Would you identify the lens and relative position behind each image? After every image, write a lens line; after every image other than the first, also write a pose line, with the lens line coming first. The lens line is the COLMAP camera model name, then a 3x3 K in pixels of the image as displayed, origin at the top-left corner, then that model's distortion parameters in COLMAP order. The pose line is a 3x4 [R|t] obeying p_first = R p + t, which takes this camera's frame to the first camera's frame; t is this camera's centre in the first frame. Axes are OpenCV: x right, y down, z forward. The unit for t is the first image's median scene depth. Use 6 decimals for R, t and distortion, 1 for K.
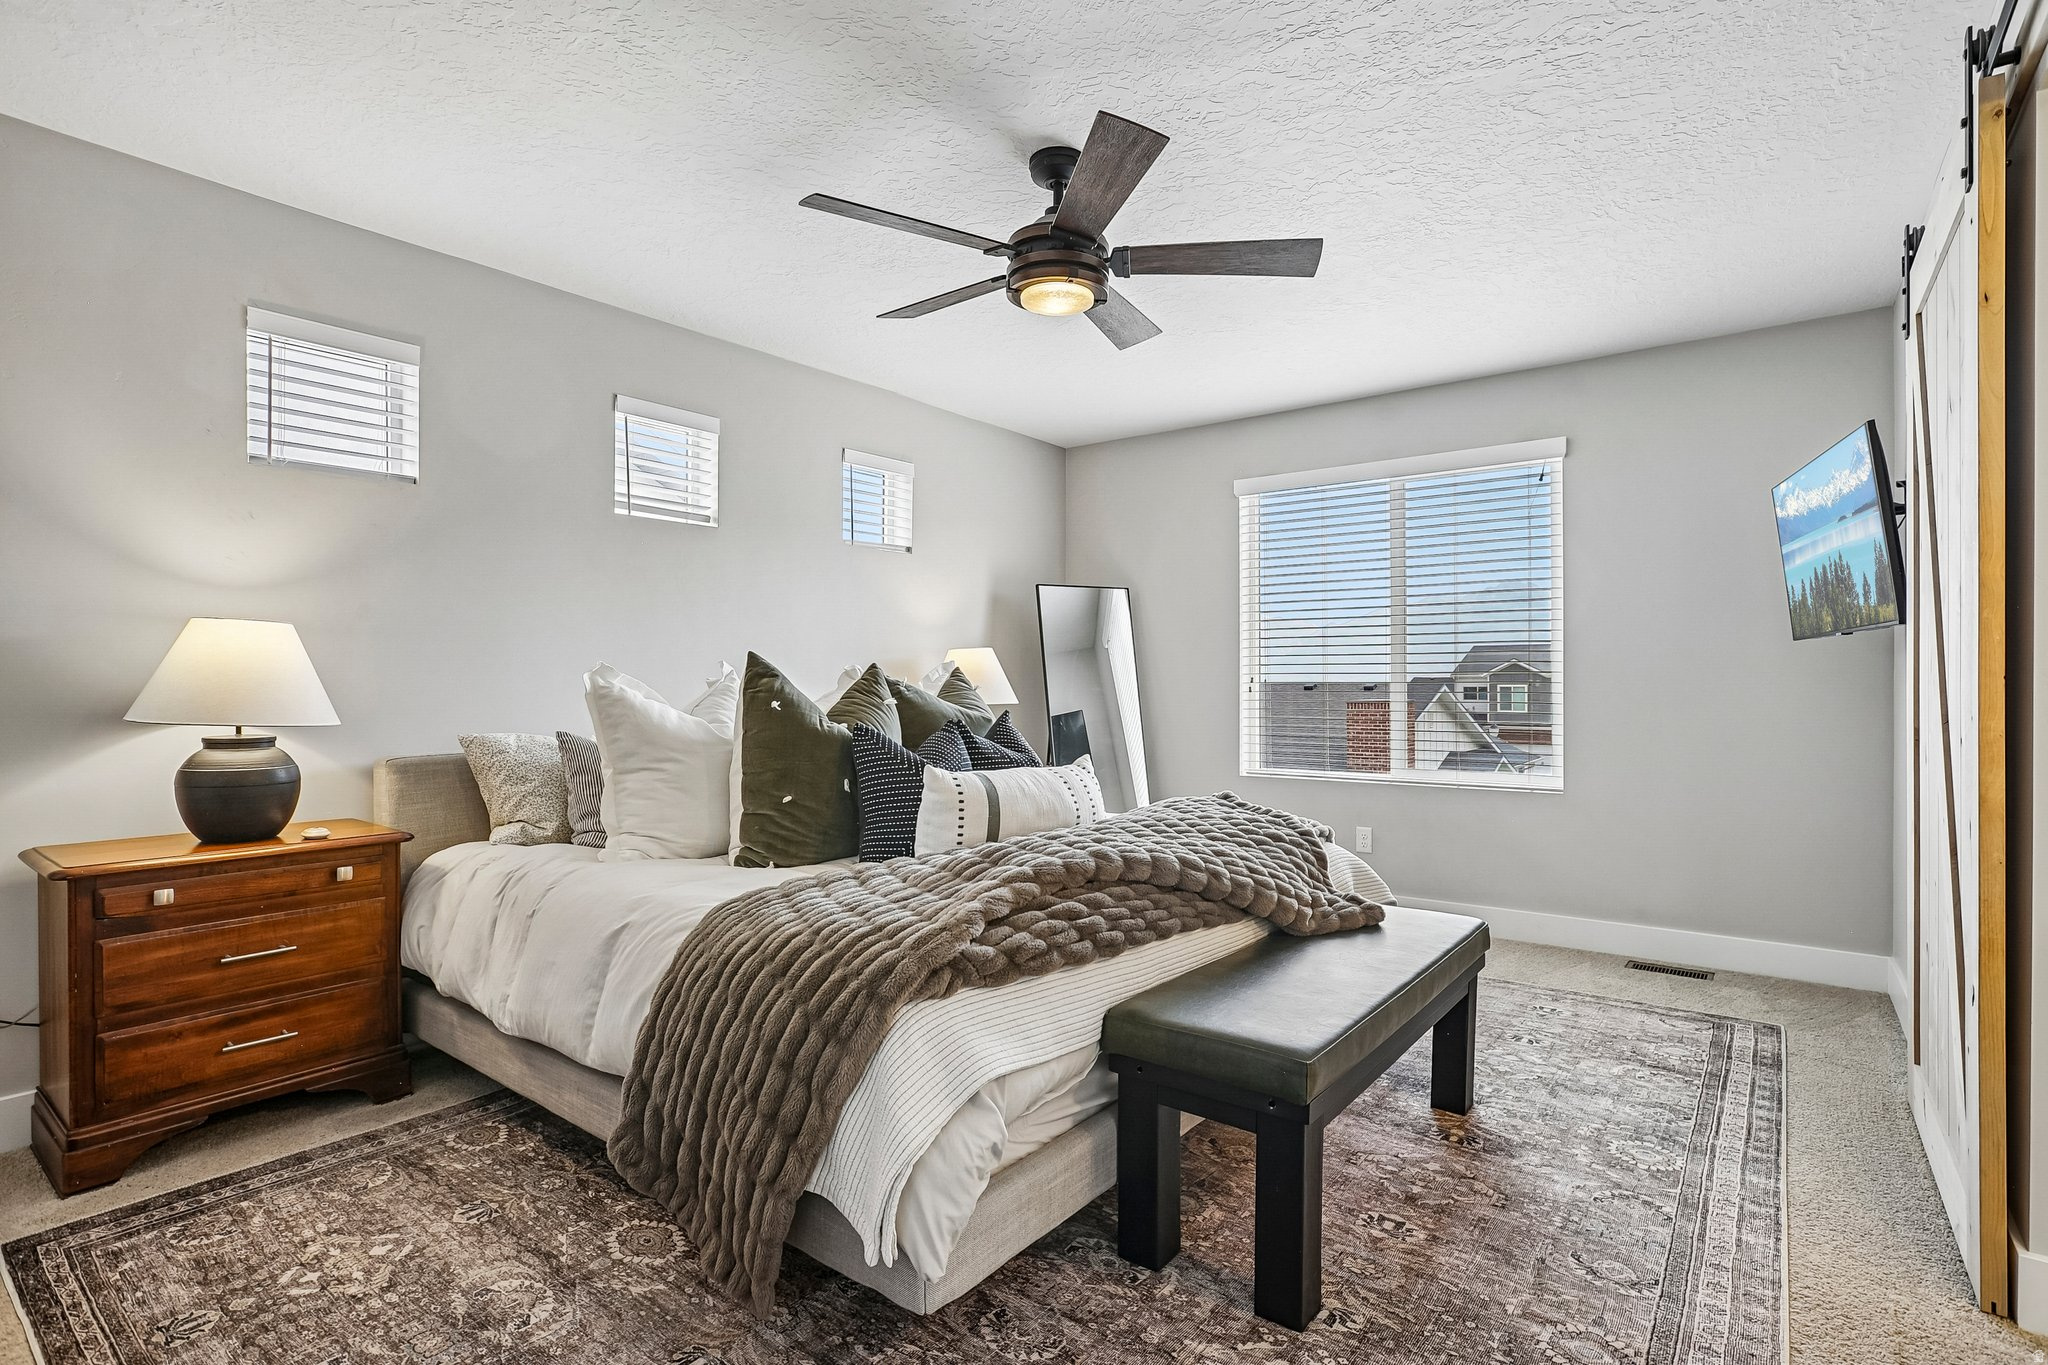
lens RADIAL K [[987.1, 0, 1009.6], [0, 987.1, 680.3], [0, 0, 1]] dist [-0.021593, 0.008489]
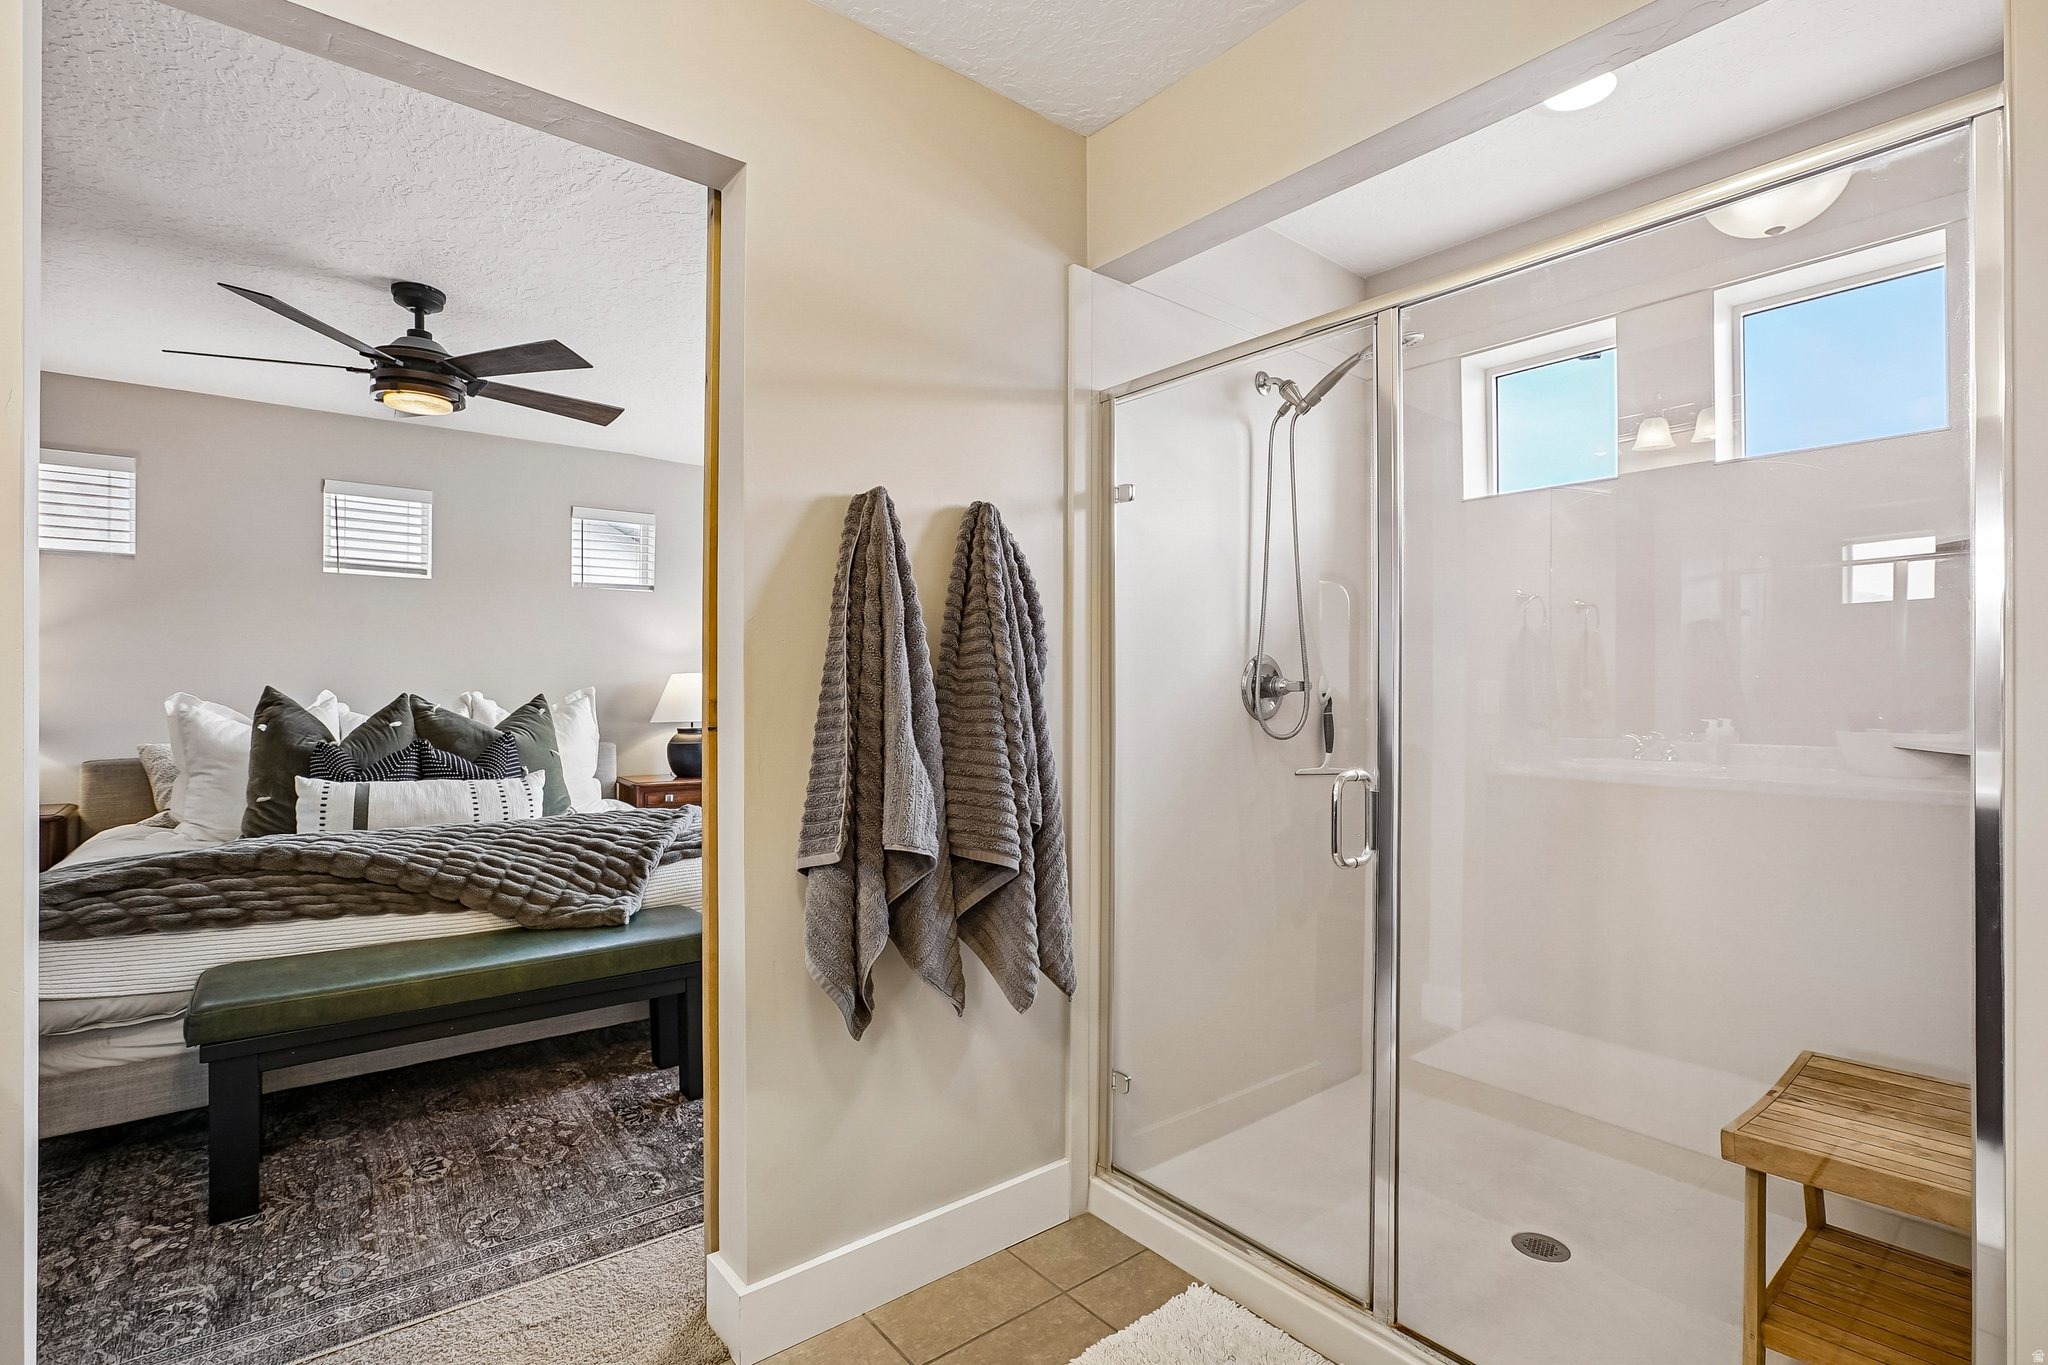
lens RADIAL K [[946.1, 0, 1029.7], [0, 946.1, 688.1], [0, 0, 1]] dist [-0.031570, 0.008141]
pose [[0.973688, 0.001805, -0.227879, 0.979571], [-0.002389, 0.999995, -0.002287, -0.023299], [0.227873, 0.002771, 0.973687, 0.038870]]
